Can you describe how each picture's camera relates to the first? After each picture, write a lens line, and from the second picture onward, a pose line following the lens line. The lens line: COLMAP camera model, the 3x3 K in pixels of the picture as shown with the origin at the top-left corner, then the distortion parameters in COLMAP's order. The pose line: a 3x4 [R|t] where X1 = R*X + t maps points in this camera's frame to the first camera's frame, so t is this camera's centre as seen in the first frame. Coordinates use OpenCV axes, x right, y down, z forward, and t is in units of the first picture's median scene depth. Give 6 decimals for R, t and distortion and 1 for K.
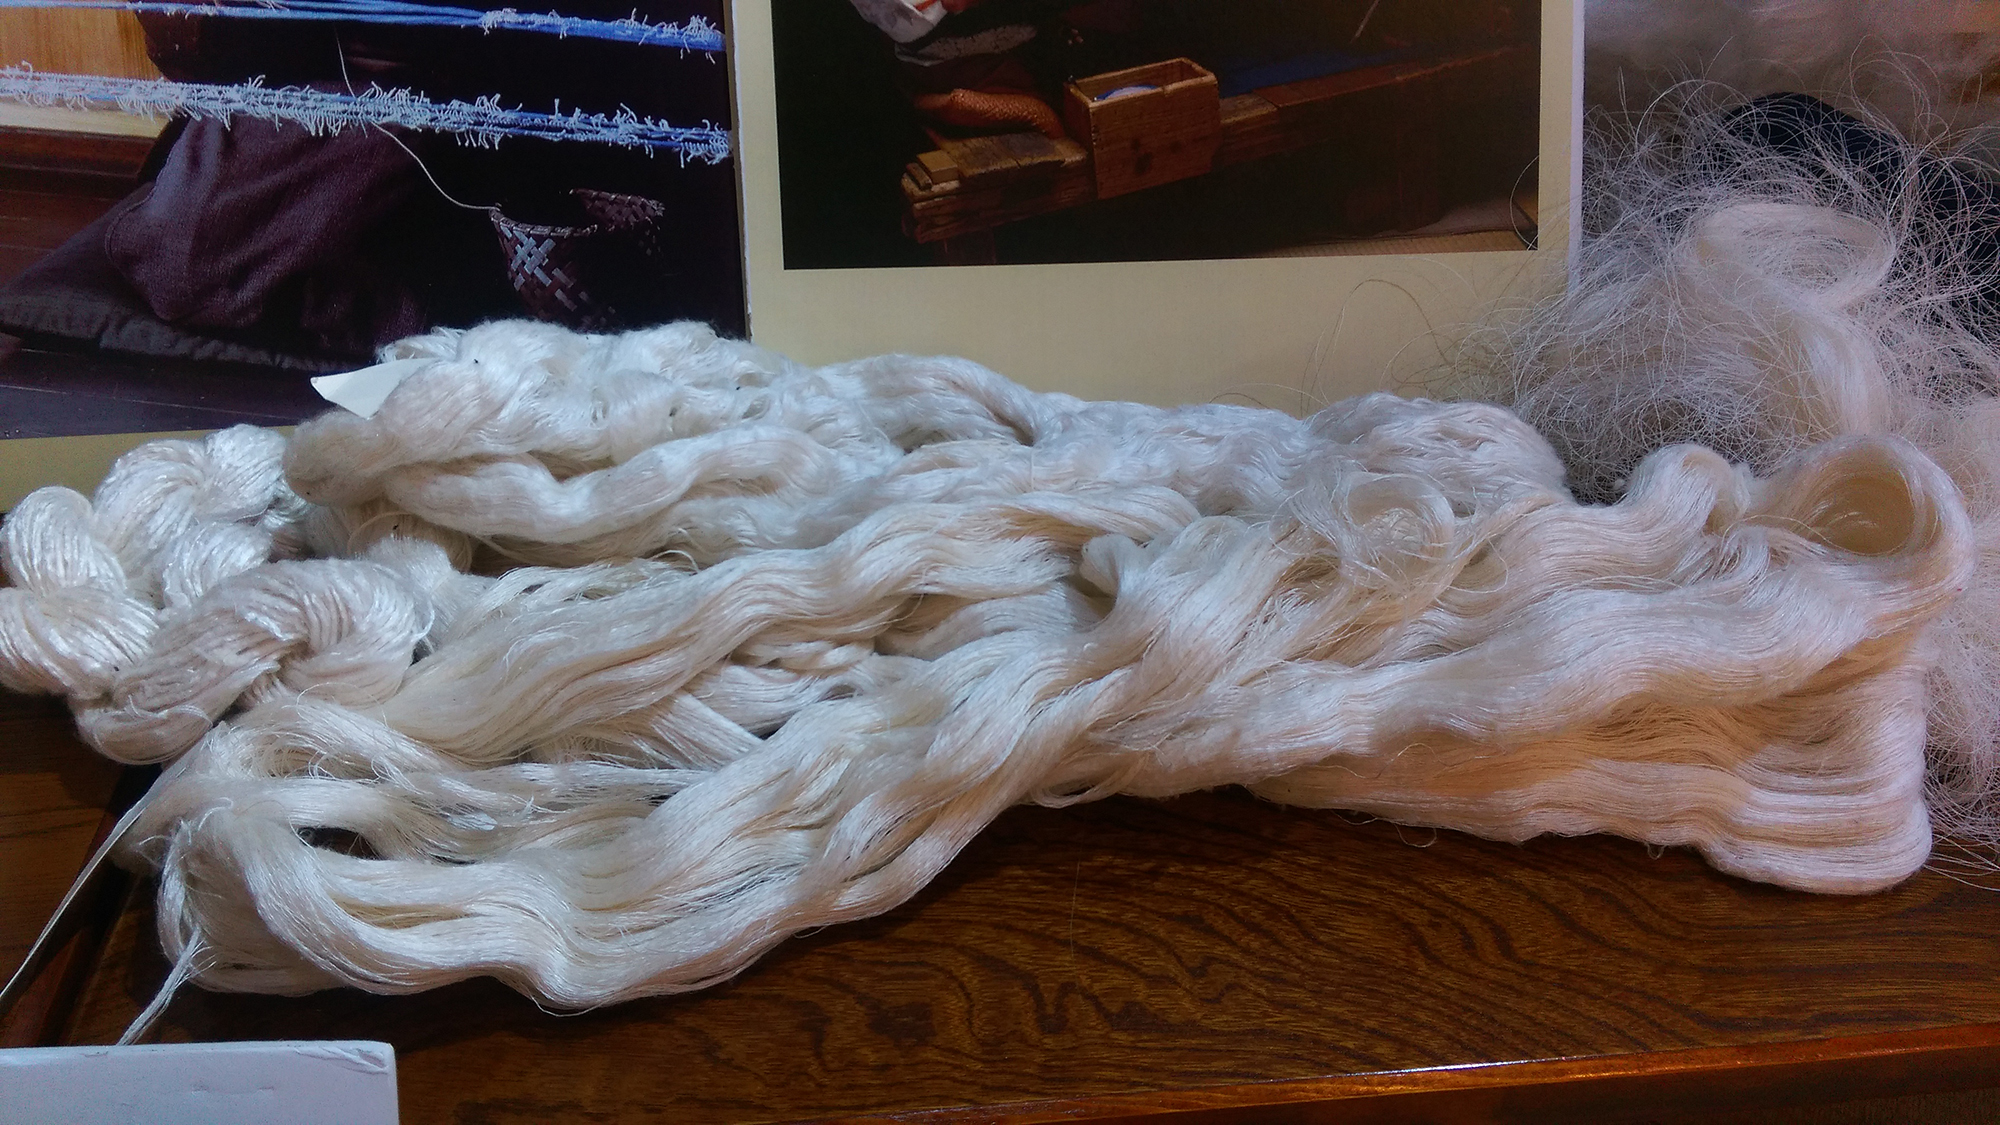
lens RADIAL K [[1679.8, 0, 1001.1], [0, 1679.8, 535.8], [0, 0, 1]] dist [0.106243, -0.187773]
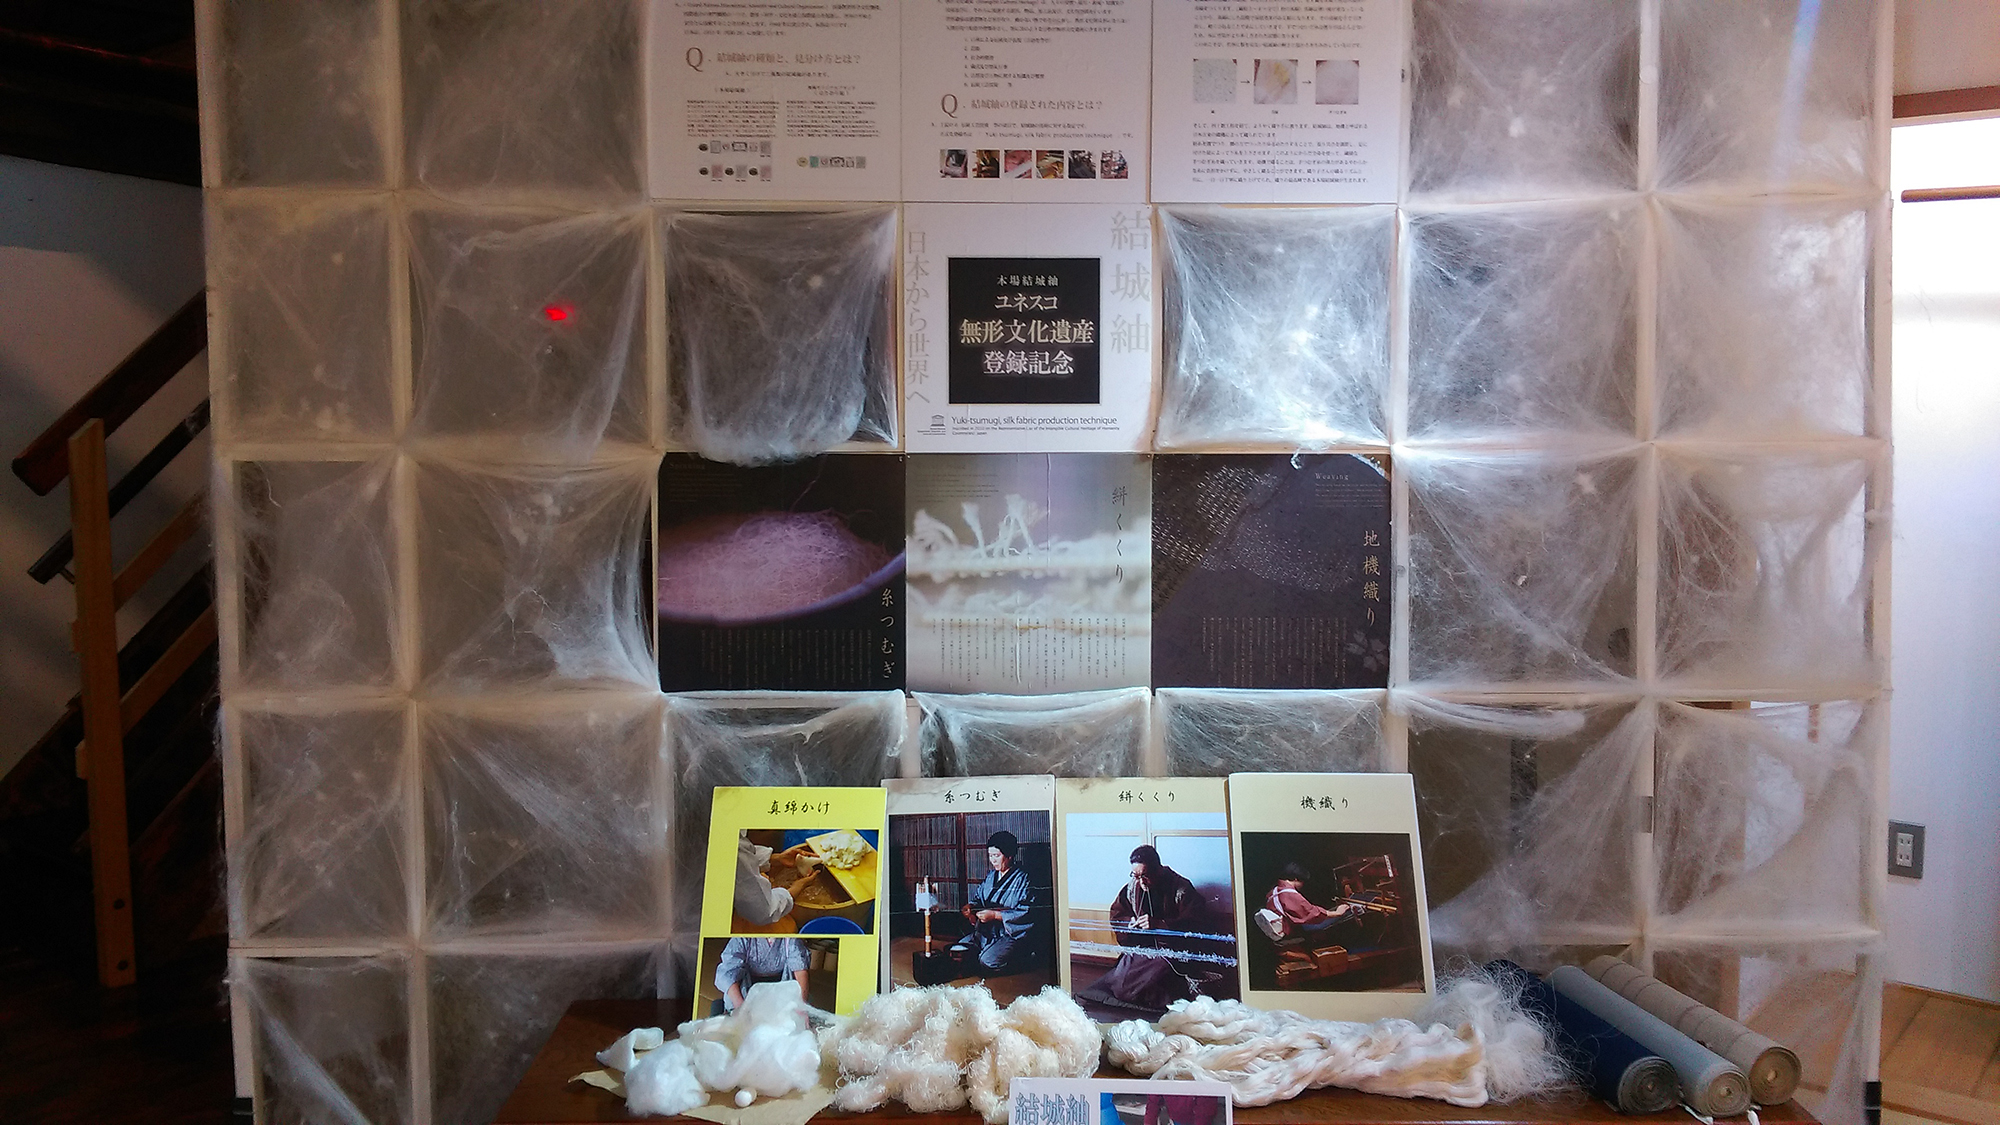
lens RADIAL K [[1639.7, 0, 1000.0], [0, 1639.7, 562.5], [0, 0, 1]] dist [0.107980, -0.173356]
pose [[0.993640, -0.005539, -0.112468, -0.298349], [-0.048032, 0.882519, -0.467817, 0.956342], [0.101846, 0.470244, 0.876640, -3.567347]]
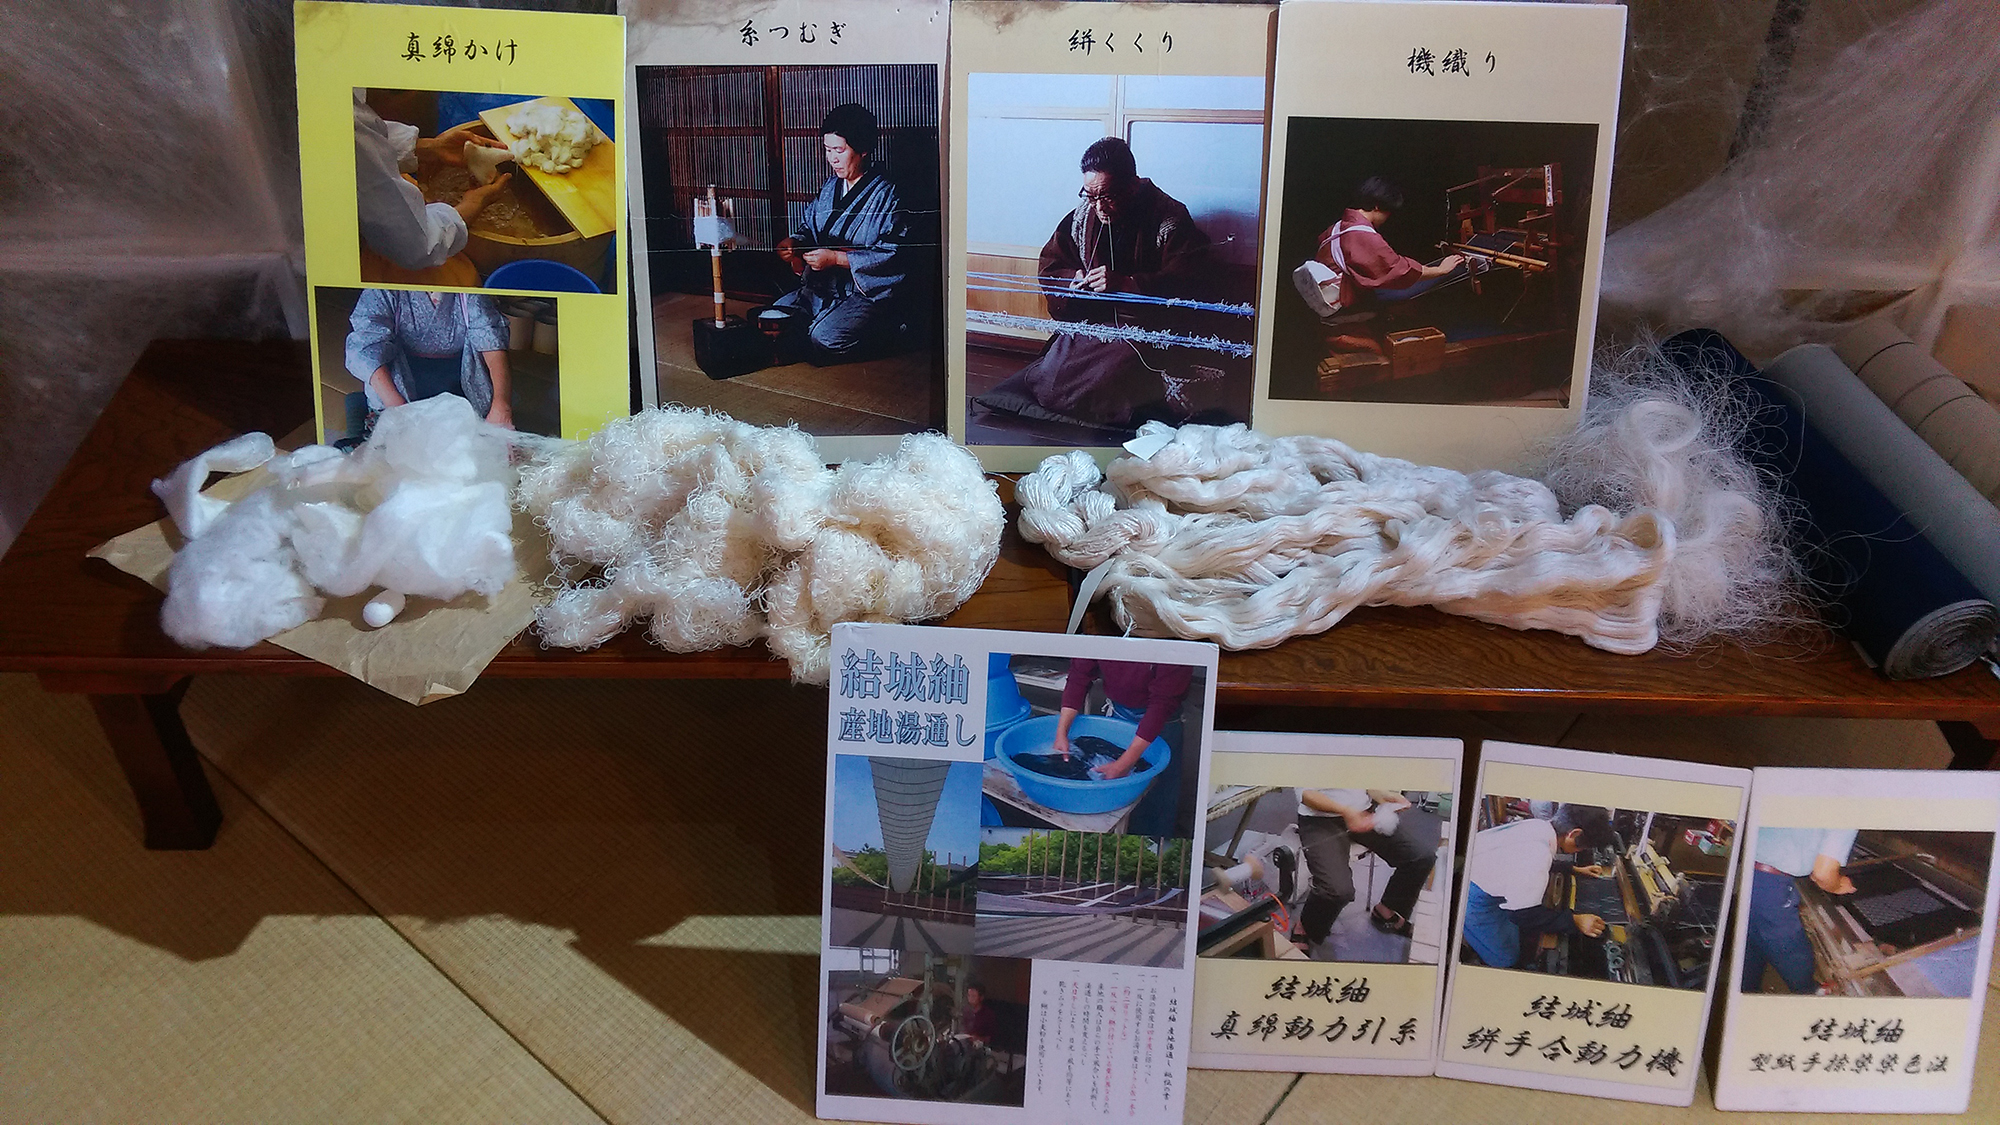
lens RADIAL K [[1639.7, 0, 1000.0], [0, 1639.7, 562.5], [0, 0, 1]] dist [0.107980, -0.173356]
pose [[0.993122, 0.081598, -0.083966, -0.320487], [-0.071849, 0.990970, 0.113211, -0.173534], [0.092445, -0.106399, 0.990017, -1.662359]]
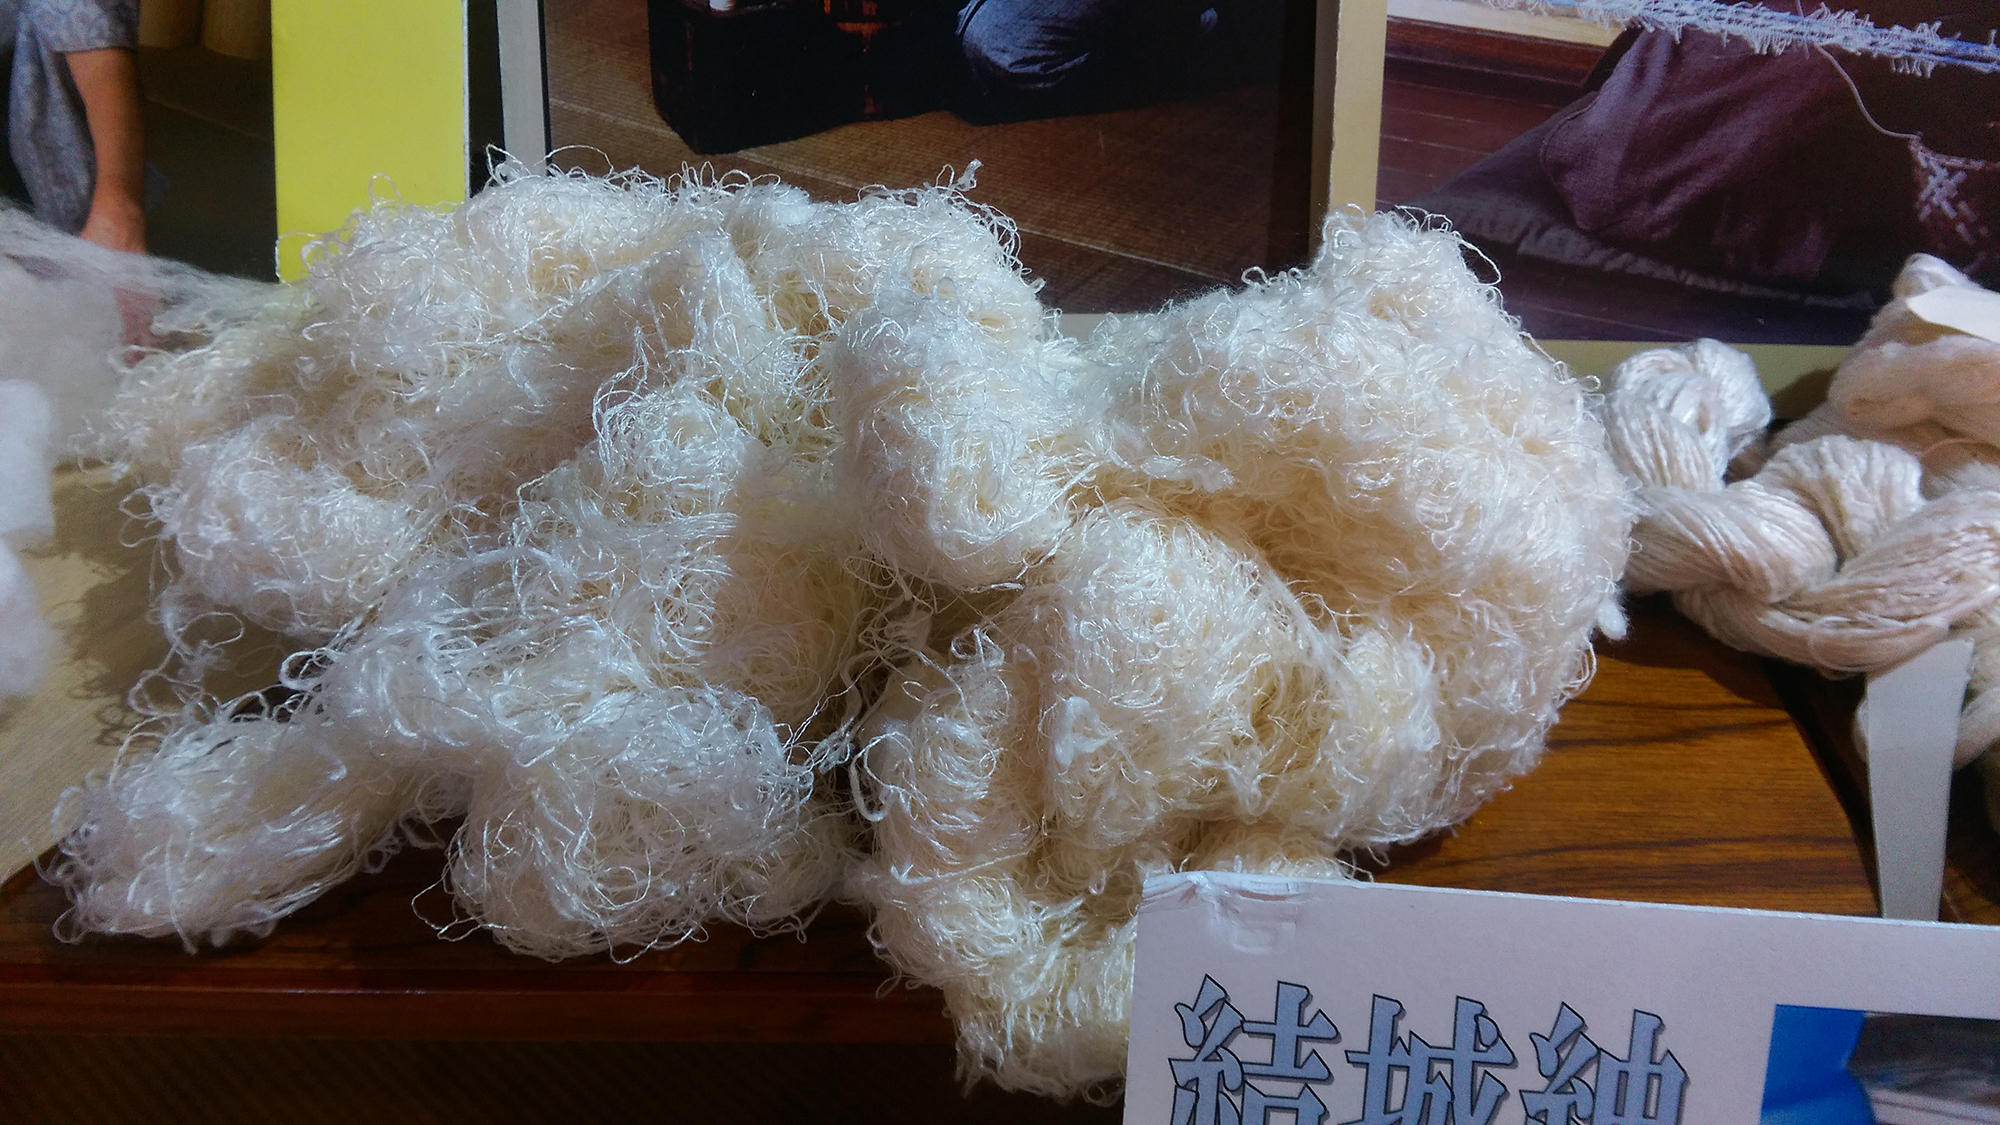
lens RADIAL K [[1679.8, 0, 1001.1], [0, 1679.8, 535.8], [0, 0, 1]] dist [0.106243, -0.187773]
pose [[0.992442, 0.084596, -0.088892, -0.738385], [-0.081663, 0.996005, 0.036134, 0.047030], [0.091593, -0.028602, 0.995386, -0.042848]]
